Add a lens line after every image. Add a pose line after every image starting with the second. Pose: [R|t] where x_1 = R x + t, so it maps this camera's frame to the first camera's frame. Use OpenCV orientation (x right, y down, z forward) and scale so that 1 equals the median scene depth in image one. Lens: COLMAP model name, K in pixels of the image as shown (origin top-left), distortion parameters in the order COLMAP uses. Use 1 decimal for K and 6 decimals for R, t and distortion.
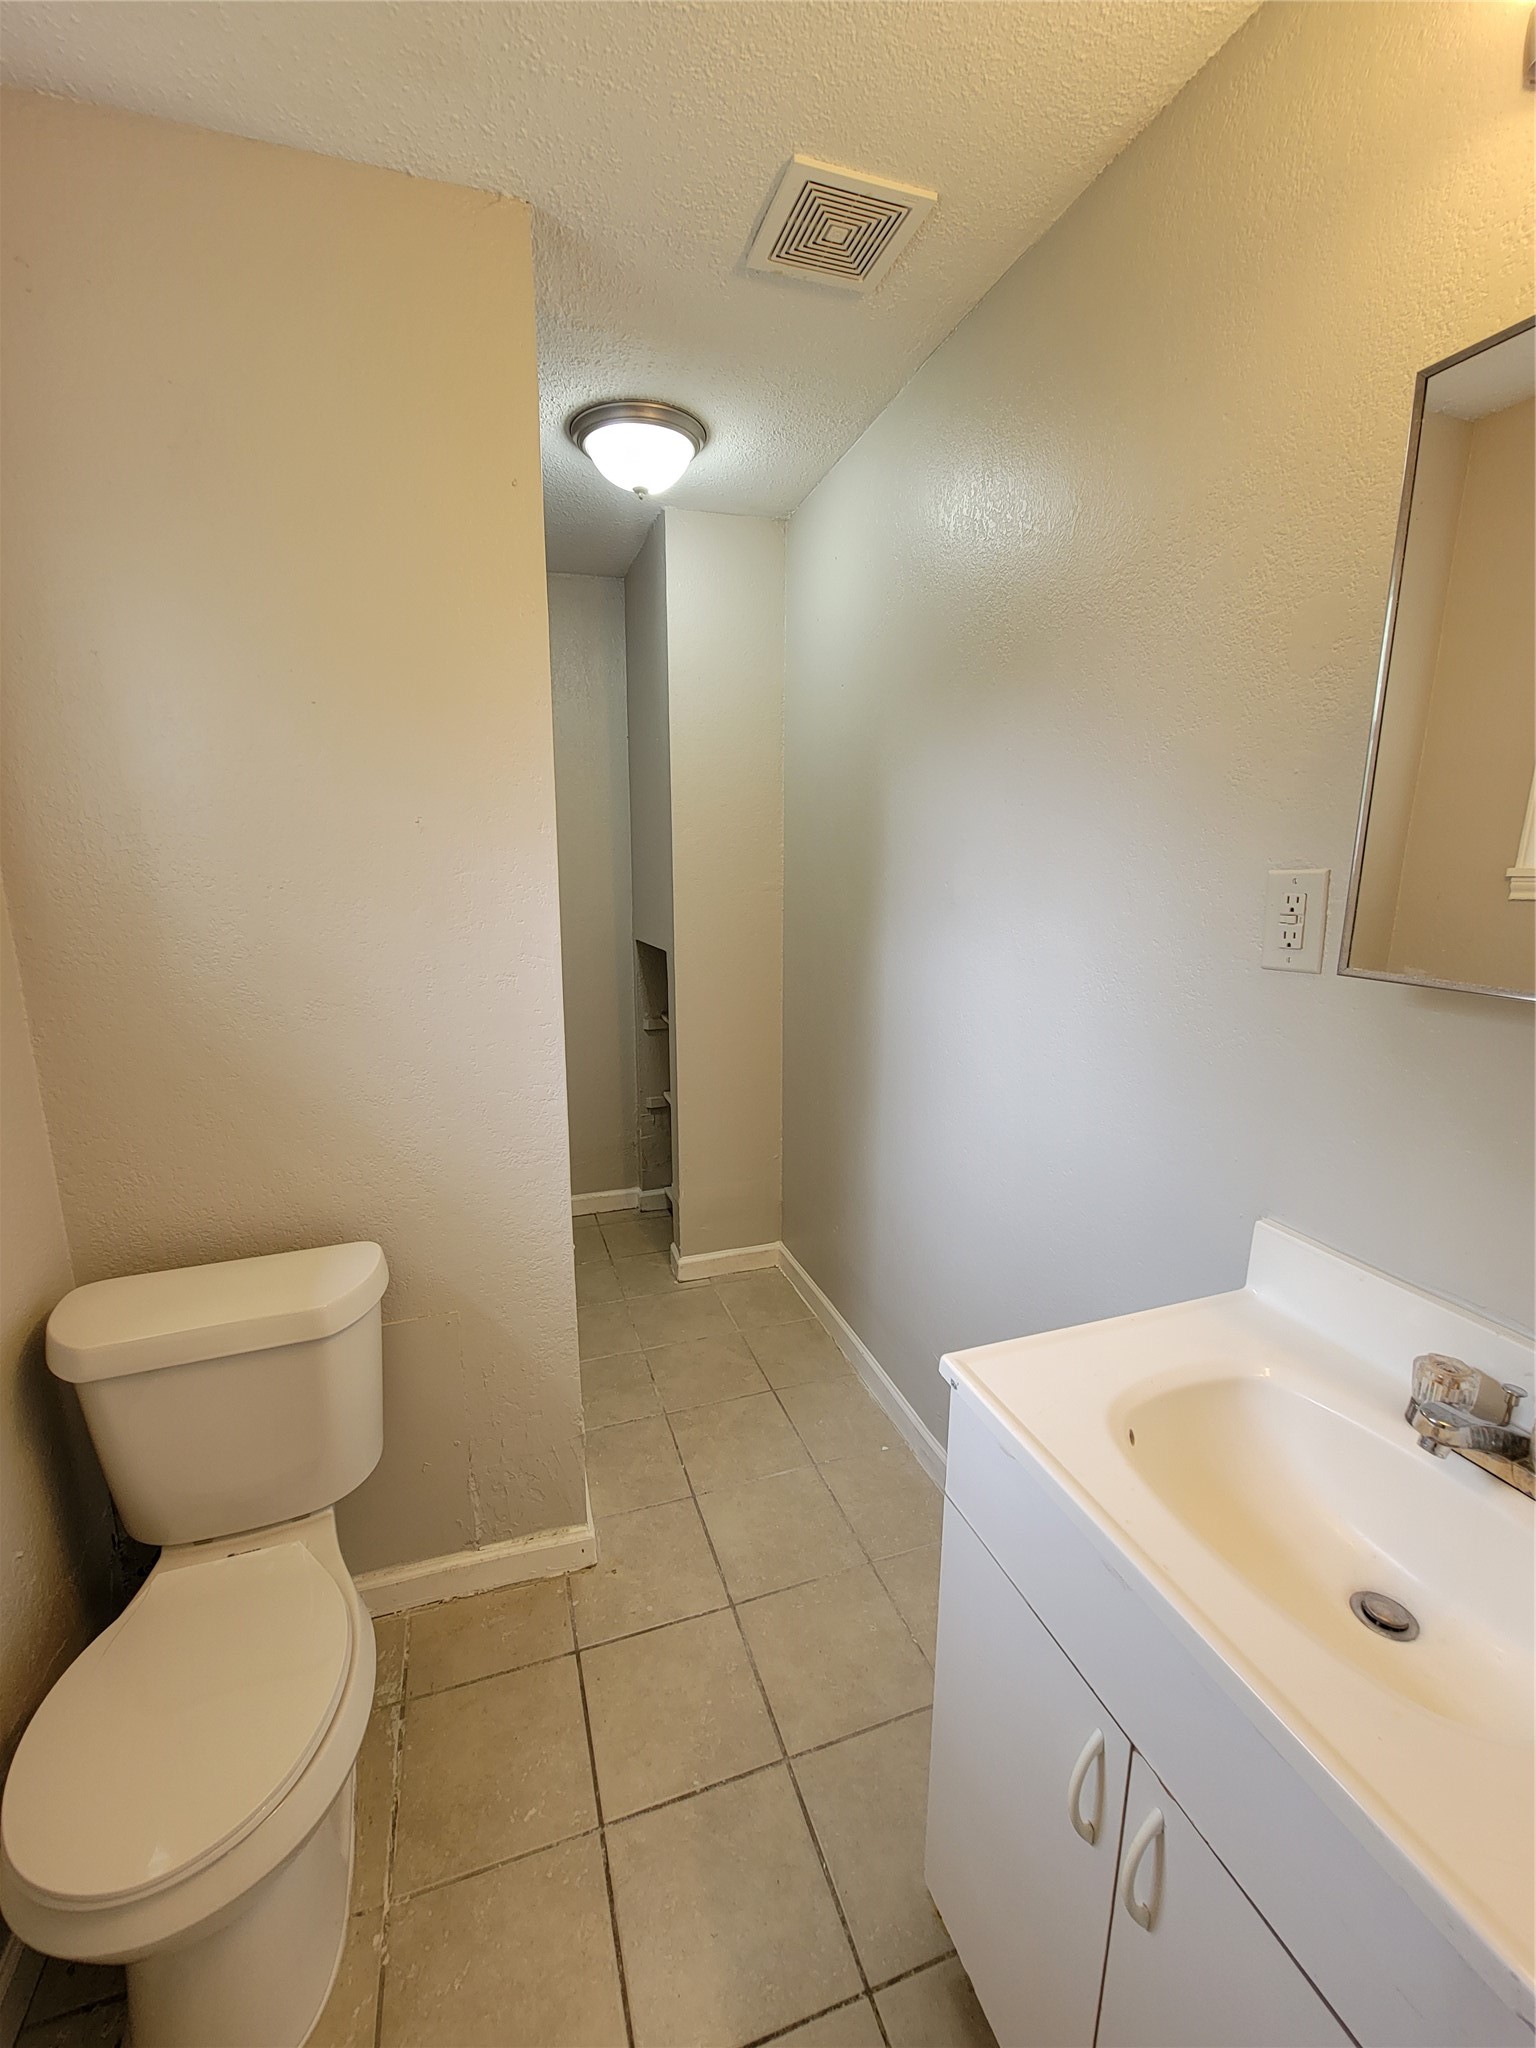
lens RADIAL K [[831.5, 0, 751.4], [0, 831.5, 1014.0], [0, 0, 1]] dist [0.003584, -0.002672]
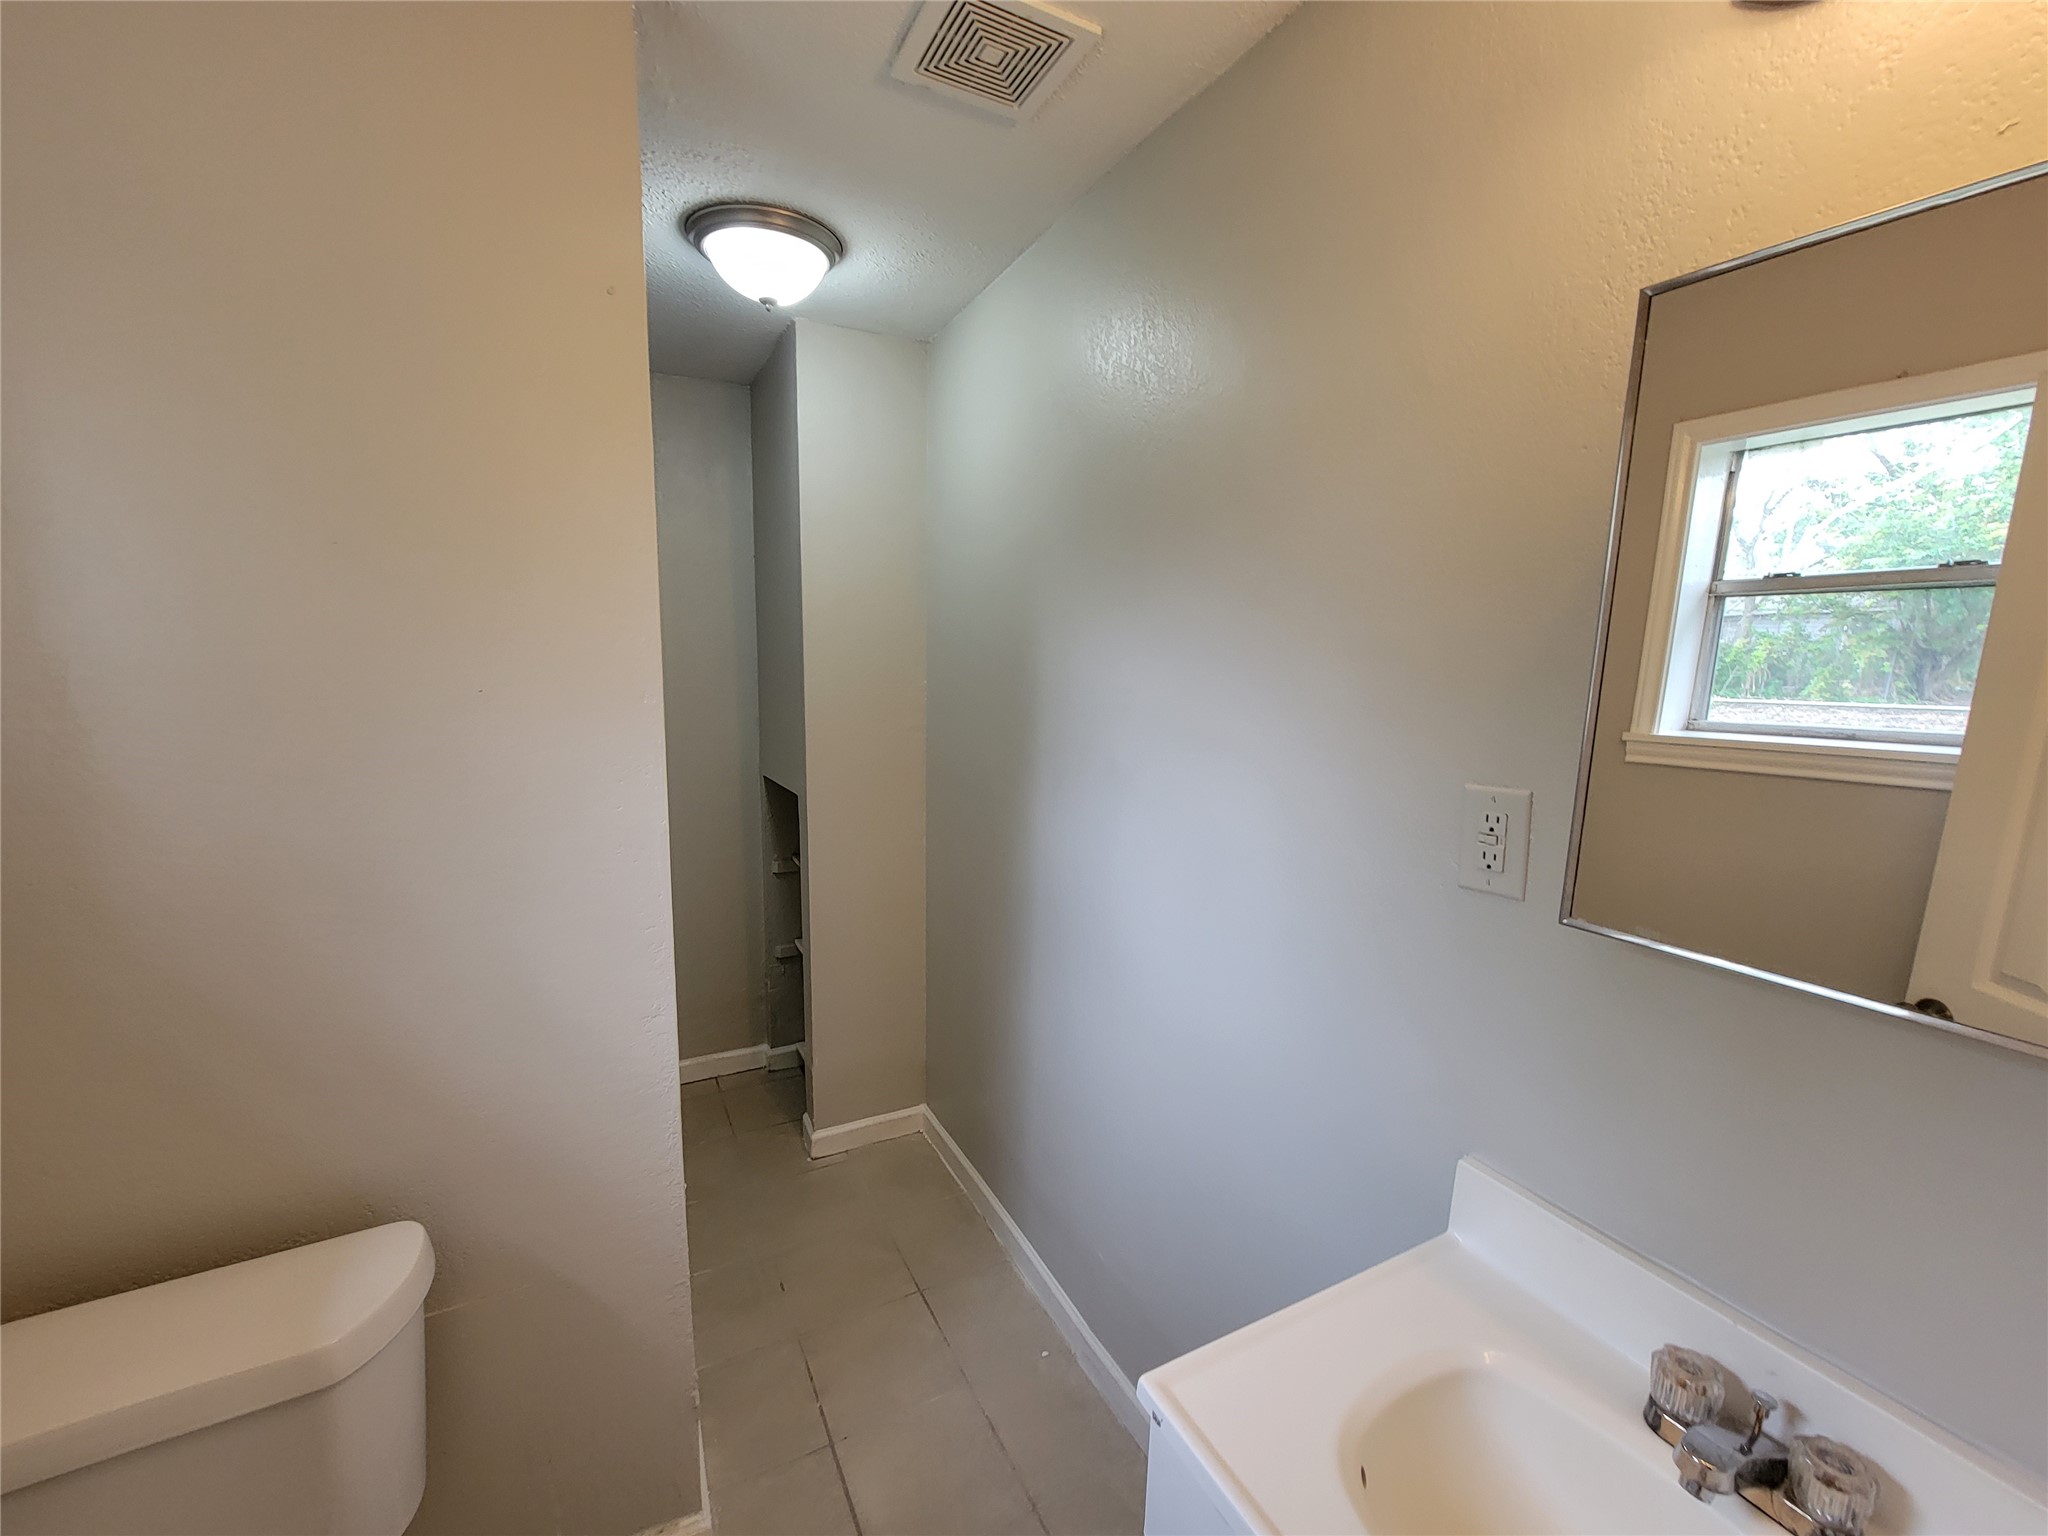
lens RADIAL K [[831.5, 0, 1024.3], [0, 831.5, 788.3], [0, 0, 1]] dist [0.003584, -0.002672]
pose [[0.986404, -0.004197, 0.164287, -0.011714], [0.009136, 0.999528, -0.029324, -0.090942], [-0.164086, 0.030426, 0.985977, 0.101384]]
